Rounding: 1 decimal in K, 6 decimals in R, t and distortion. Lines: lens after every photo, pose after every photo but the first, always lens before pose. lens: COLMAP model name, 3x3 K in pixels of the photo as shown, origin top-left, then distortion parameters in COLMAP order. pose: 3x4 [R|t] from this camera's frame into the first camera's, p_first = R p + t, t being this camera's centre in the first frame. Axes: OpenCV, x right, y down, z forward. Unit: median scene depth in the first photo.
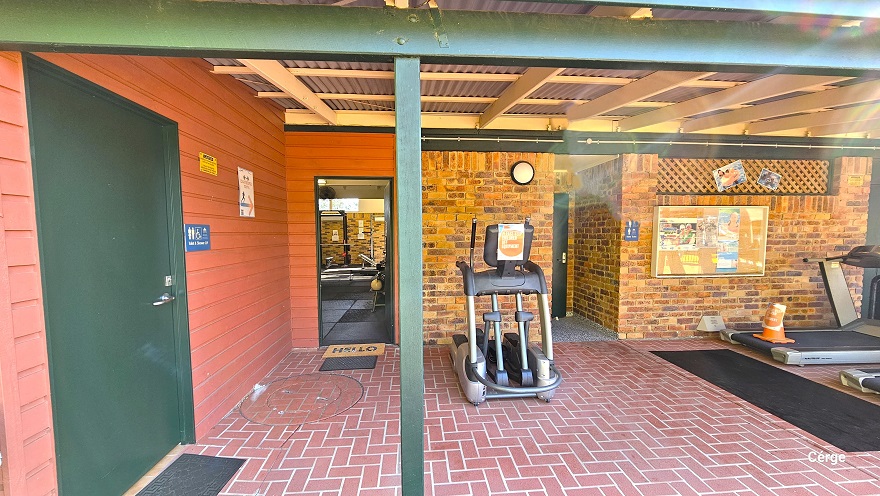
lens RADIAL K [[358.2, 0, 442.9], [0, 358.2, 259.2], [0, 0, 1]] dist [-0.002778, 0.004362]
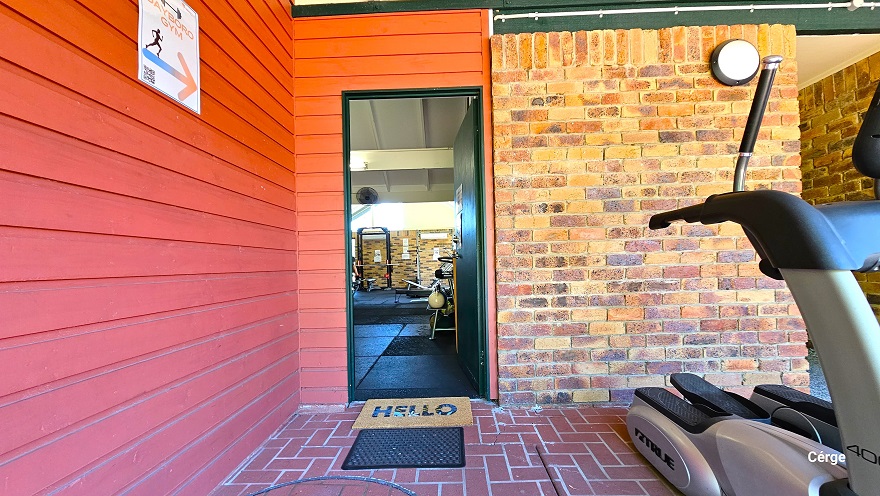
lens RADIAL K [[358.2, 0, 442.9], [0, 358.2, 259.2], [0, 0, 1]] dist [-0.002778, 0.004362]
pose [[0.993650, -0.022107, -0.110319, -0.141215], [0.012882, 0.996412, -0.083648, 0.076909], [0.111773, 0.081696, 0.990370, 0.467537]]
